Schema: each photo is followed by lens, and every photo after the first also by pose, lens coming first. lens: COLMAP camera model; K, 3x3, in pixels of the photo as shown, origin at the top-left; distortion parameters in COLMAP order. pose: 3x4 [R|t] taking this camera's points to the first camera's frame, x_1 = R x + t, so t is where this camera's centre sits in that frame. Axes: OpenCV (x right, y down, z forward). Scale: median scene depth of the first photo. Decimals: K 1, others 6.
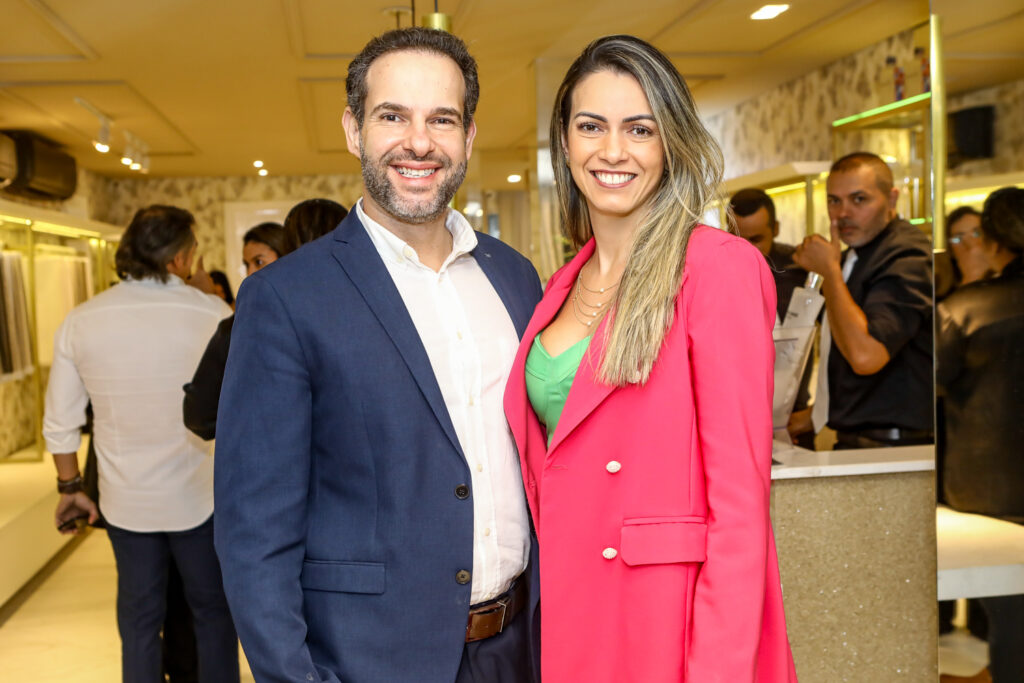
lens RADIAL K [[1257.2, 0, 512.0], [0, 1257.2, 340.8], [0, 0, 1]] dist [0.021451, 0.000000]
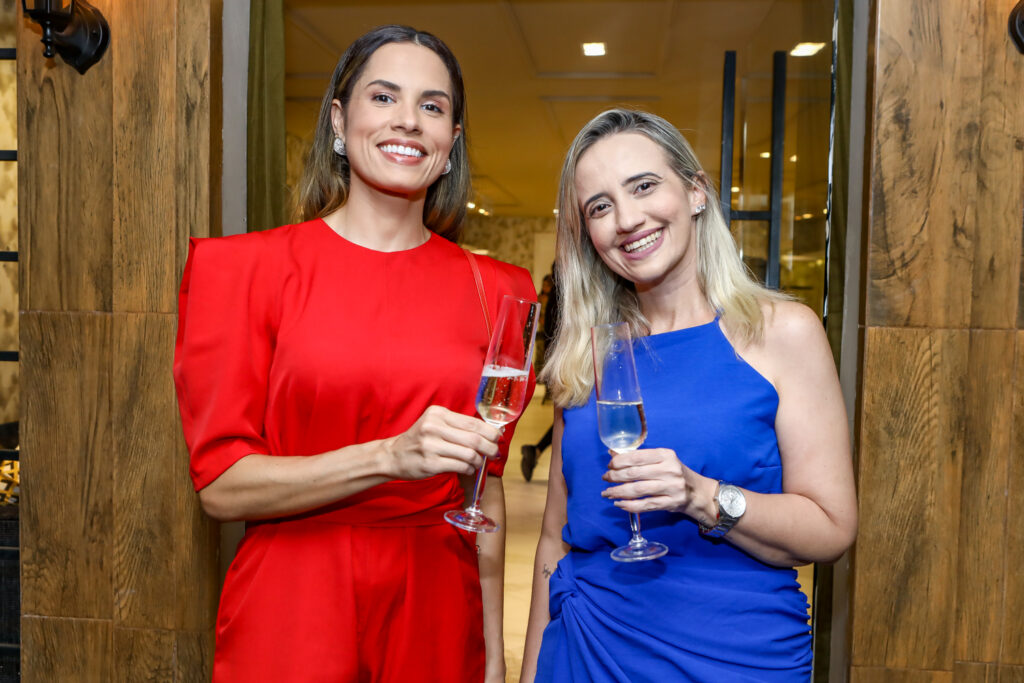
lens RADIAL K [[1074.4, 0, 501.7], [0, 1074.4, 349.7], [0, 0, 1]] dist [-0.010216, 0.000000]
pose [[0.966852, 0.063809, -0.247236, 0.082596], [-0.062879, 0.997953, 0.011666, 0.025854], [0.247475, 0.004267, 0.968885, -0.351739]]
